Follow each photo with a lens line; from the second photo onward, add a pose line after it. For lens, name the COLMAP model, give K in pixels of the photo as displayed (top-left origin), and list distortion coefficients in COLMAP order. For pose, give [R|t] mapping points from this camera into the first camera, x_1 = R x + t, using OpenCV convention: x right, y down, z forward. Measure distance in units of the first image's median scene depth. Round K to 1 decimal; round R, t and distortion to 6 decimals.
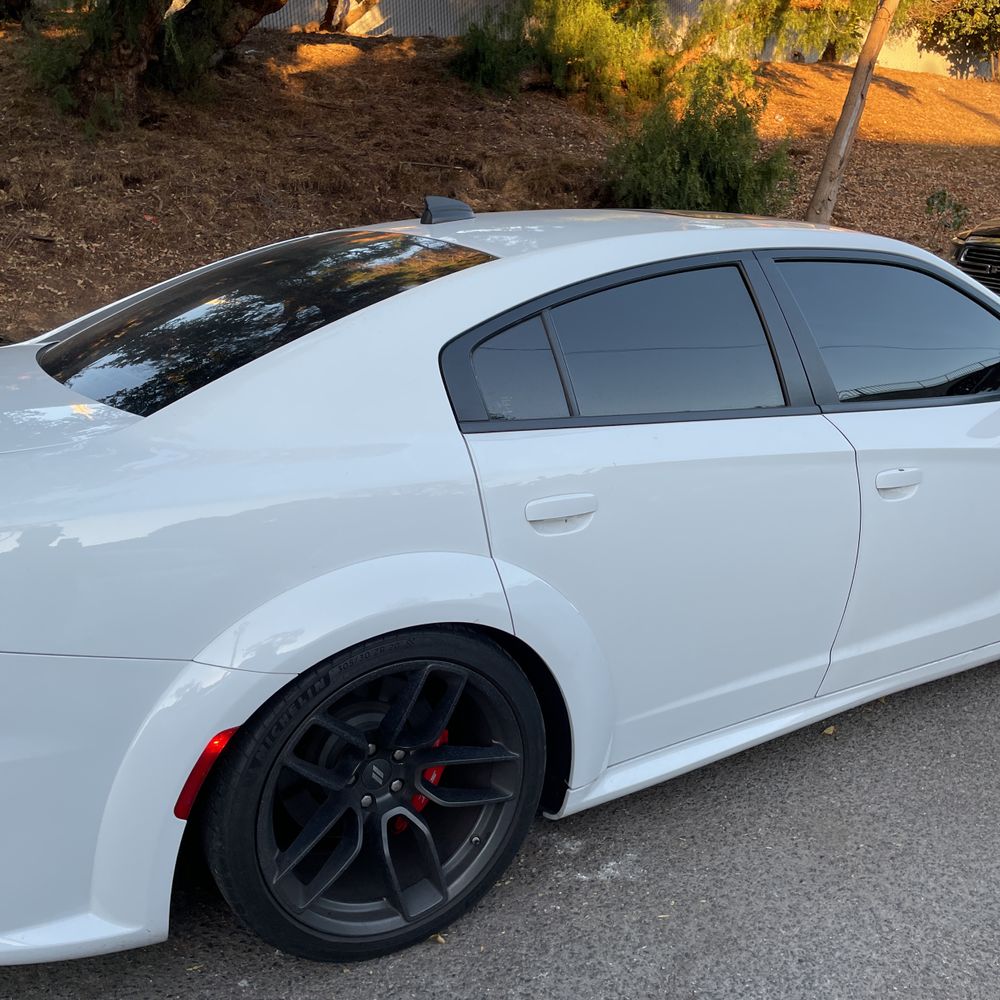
lens RADIAL K [[1004.1, 0, 510.3], [0, 1004.1, 498.4], [0, 0, 1]] dist [0.091361, -0.120823]
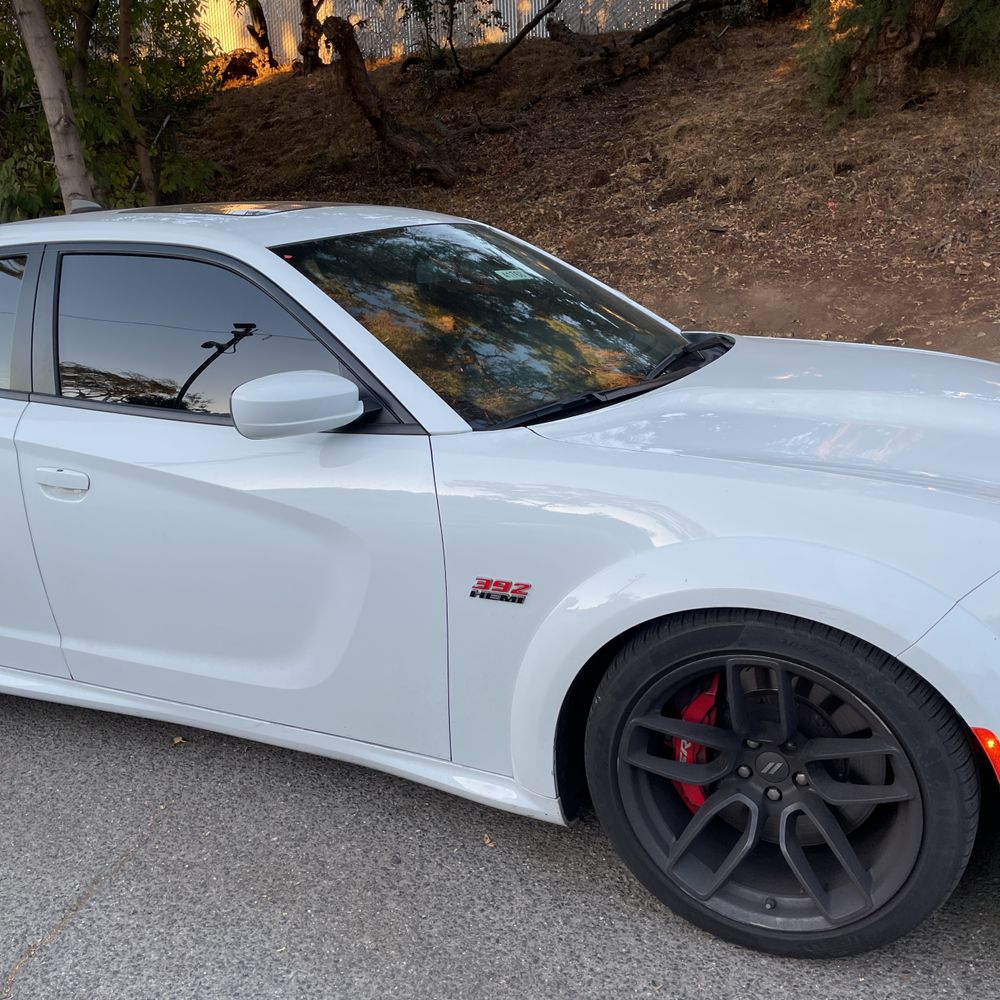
lens RADIAL K [[1010.2, 0, 520.8], [0, 1010.2, 503.2], [0, 0, 1]] dist [0.091146, -0.121929]
pose [[0.580071, 0.199138, -0.789849, 1.739599], [-0.185759, 0.976446, 0.109761, -0.228136], [0.793103, 0.083053, 0.603399, 0.931058]]
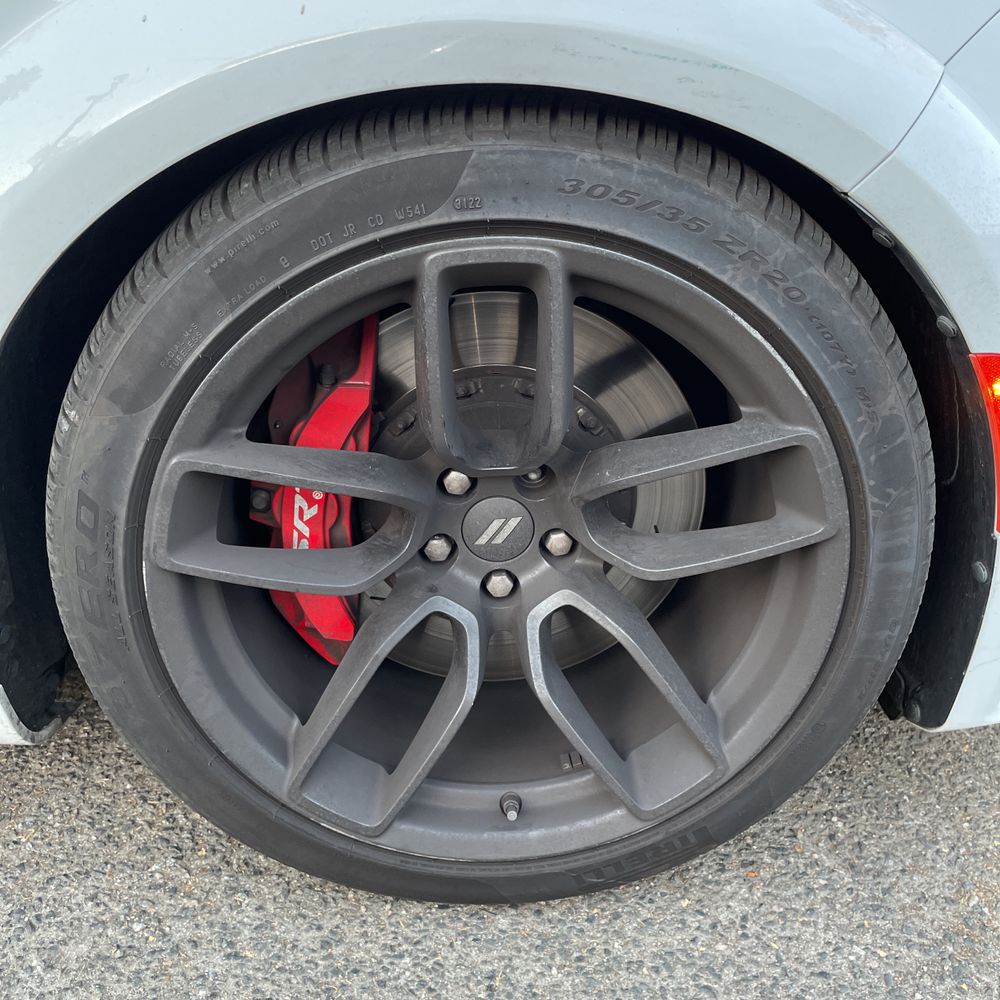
lens RADIAL K [[1004.1, 0, 510.3], [0, 1004.1, 498.4], [0, 0, 1]] dist [0.091361, -0.120823]
pose [[0.889116, 0.228862, -0.396352, 1.346929], [-0.168928, 0.968951, 0.180547, -0.019144], [0.425366, -0.093572, 0.900171, 1.324730]]
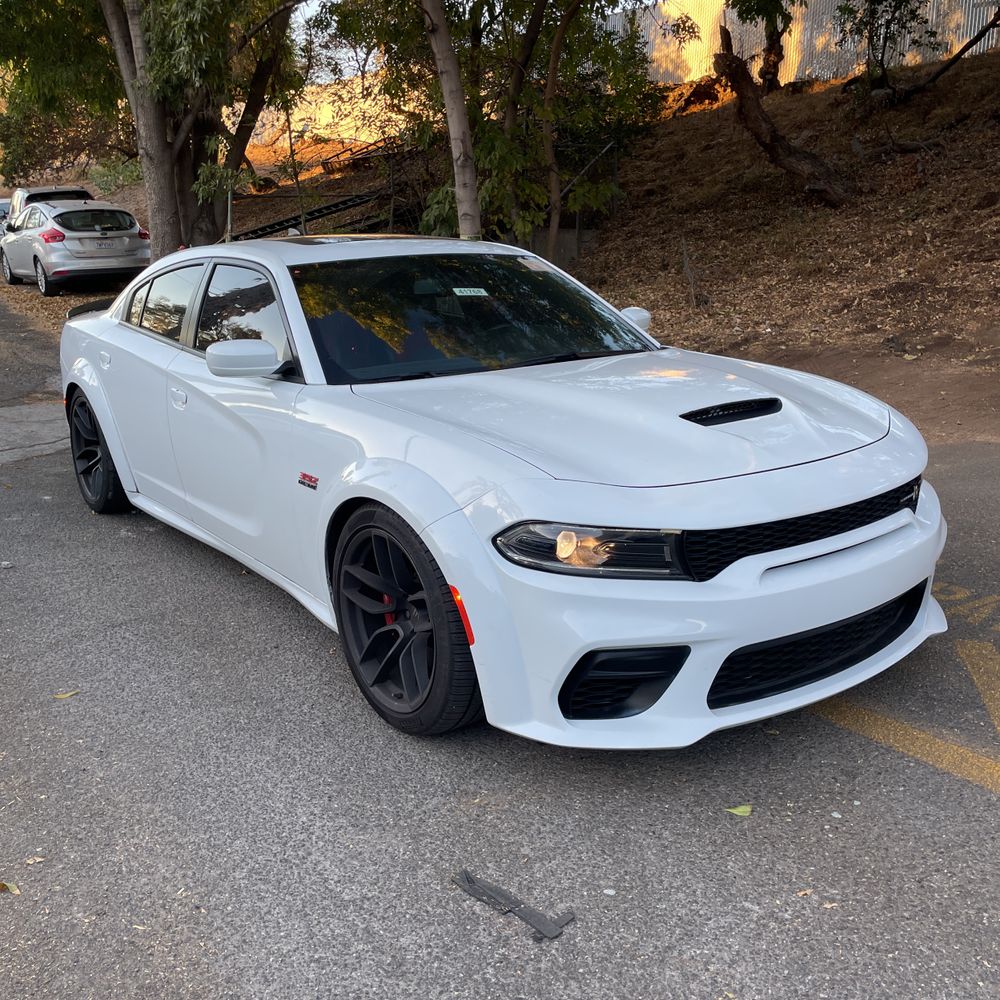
lens RADIAL K [[1004.1, 0, 510.3], [0, 1004.1, 498.4], [0, 0, 1]] dist [0.091361, -0.120823]
pose [[0.129823, 0.243968, -0.961054, 2.556306], [-0.262727, 0.943077, 0.203914, -0.418201], [0.956096, 0.226023, 0.186530, 1.530292]]
